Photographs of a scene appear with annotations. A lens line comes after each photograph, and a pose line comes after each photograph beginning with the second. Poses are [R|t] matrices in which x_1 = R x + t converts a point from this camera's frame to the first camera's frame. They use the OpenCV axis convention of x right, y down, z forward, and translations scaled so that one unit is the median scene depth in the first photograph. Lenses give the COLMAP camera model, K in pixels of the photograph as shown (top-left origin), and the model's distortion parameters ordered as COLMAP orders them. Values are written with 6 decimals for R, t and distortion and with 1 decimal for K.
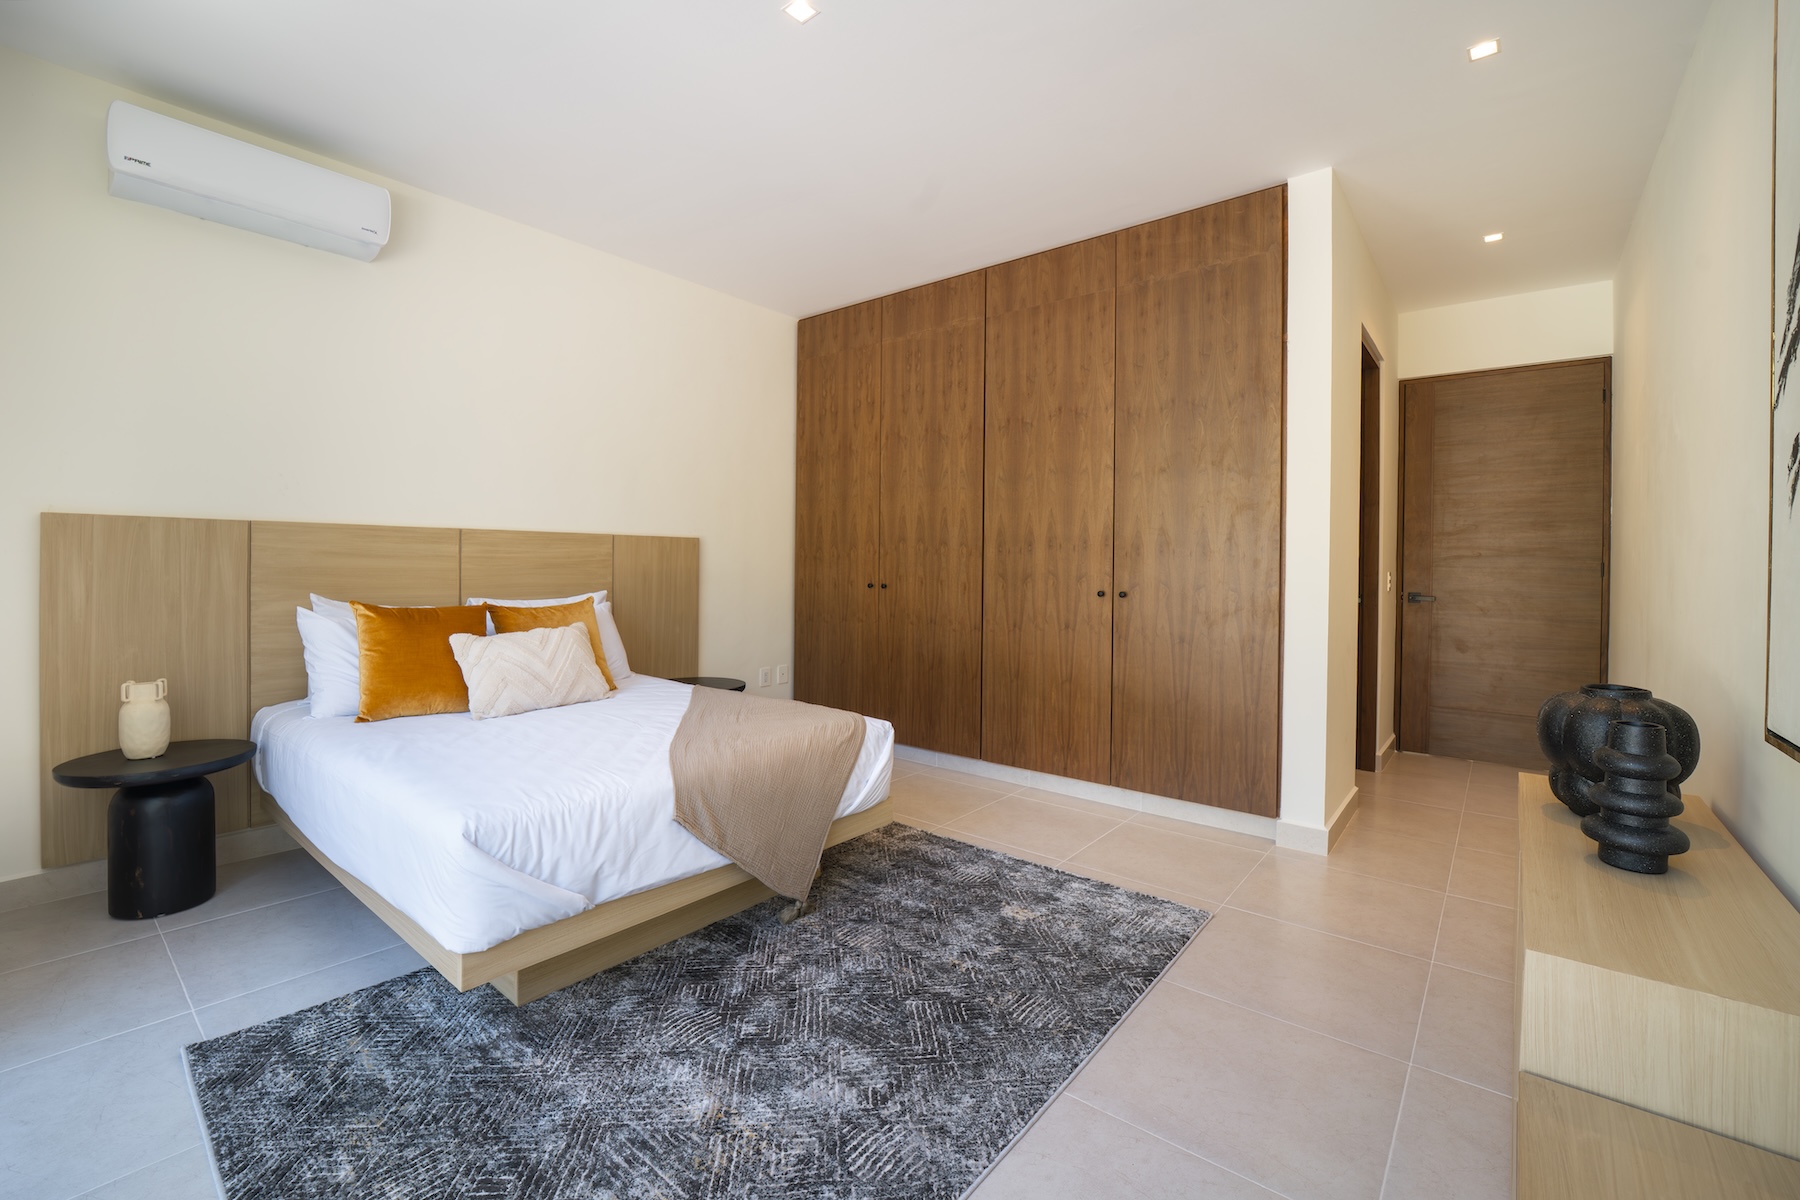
lens RADIAL K [[734.0, 0, 905.4], [0, 734.0, 559.9], [0, 0, 1]] dist [0.002510, -0.000323]
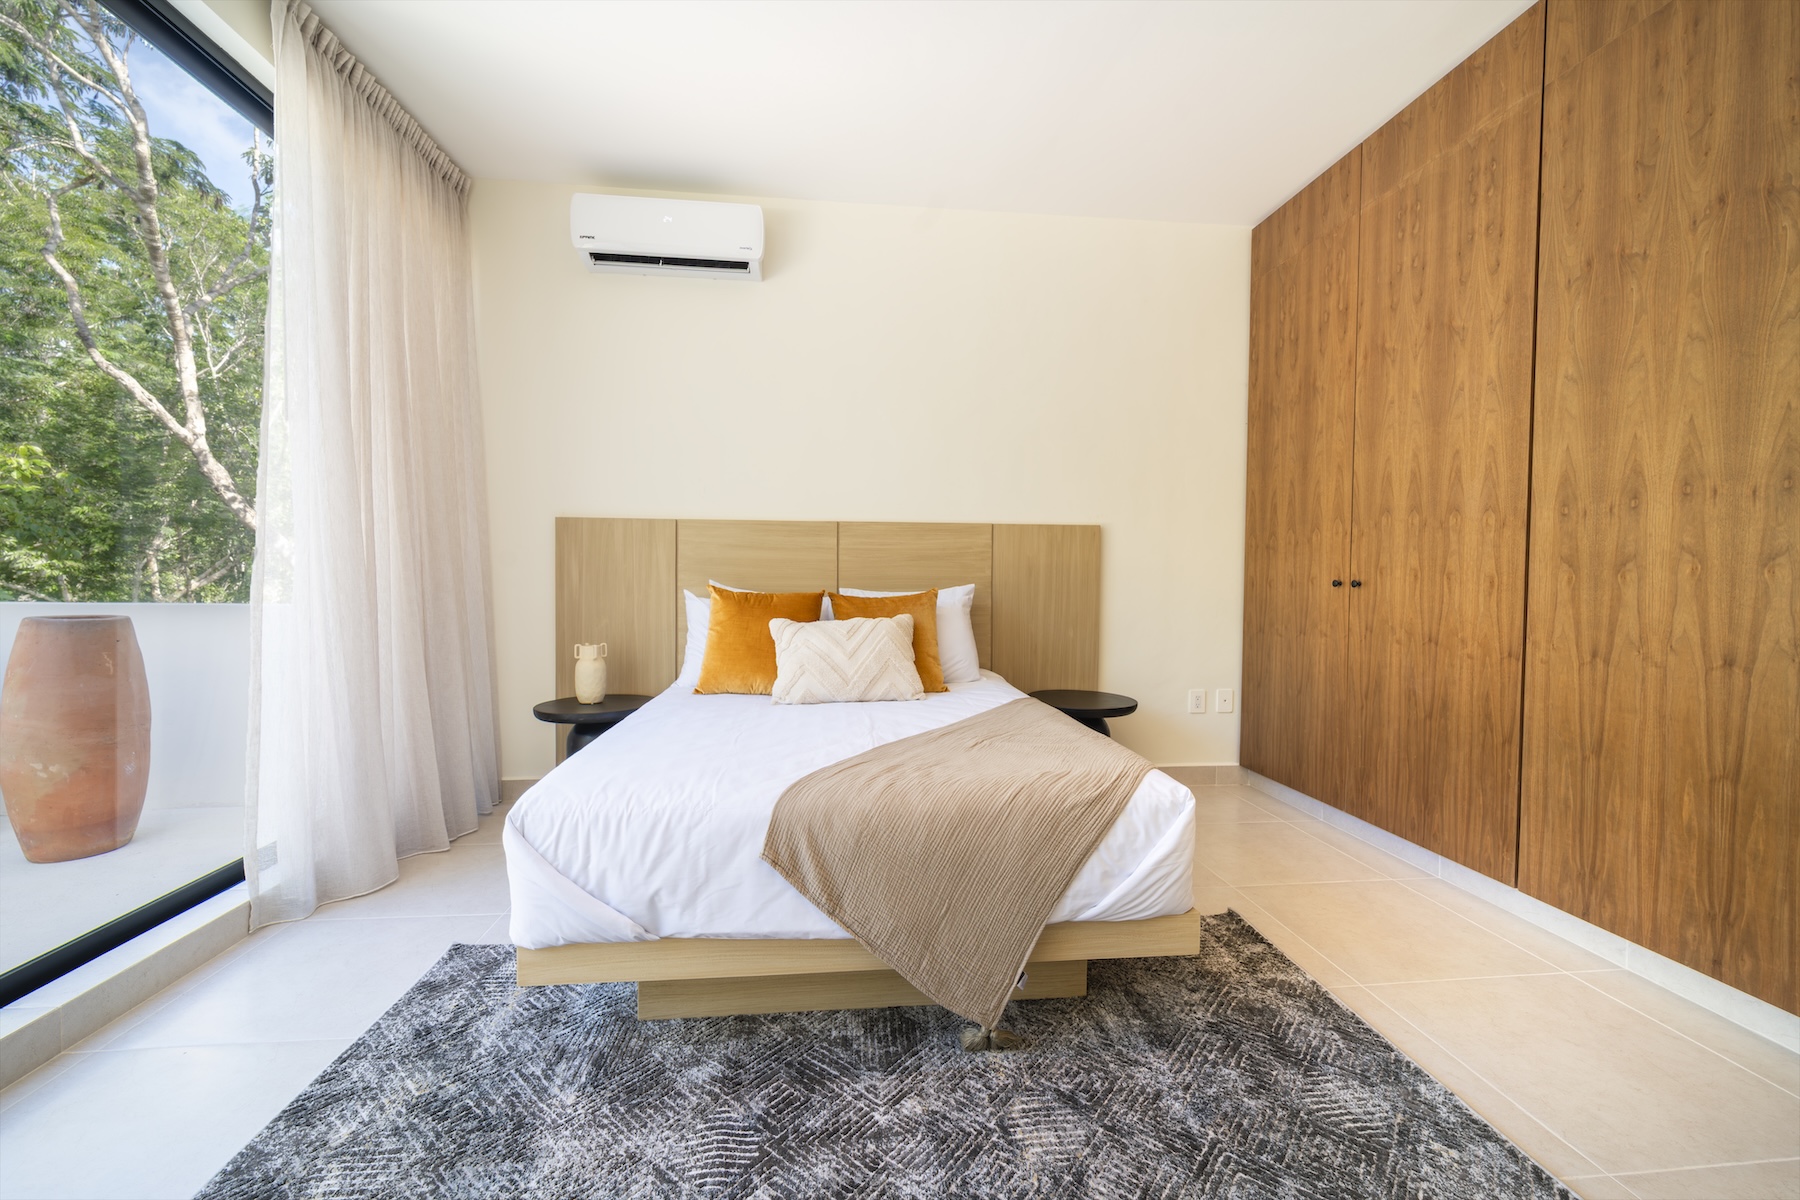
lens RADIAL K [[734.0, 0, 910.1], [0, 734.0, 594.1], [0, 0, 1]] dist [0.002510, -0.000323]
pose [[0.722341, 0.011807, -0.691437, 0.163893], [0.004118, 0.999763, 0.021375, 0.034683], [0.691525, -0.018287, 0.722121, 0.295528]]
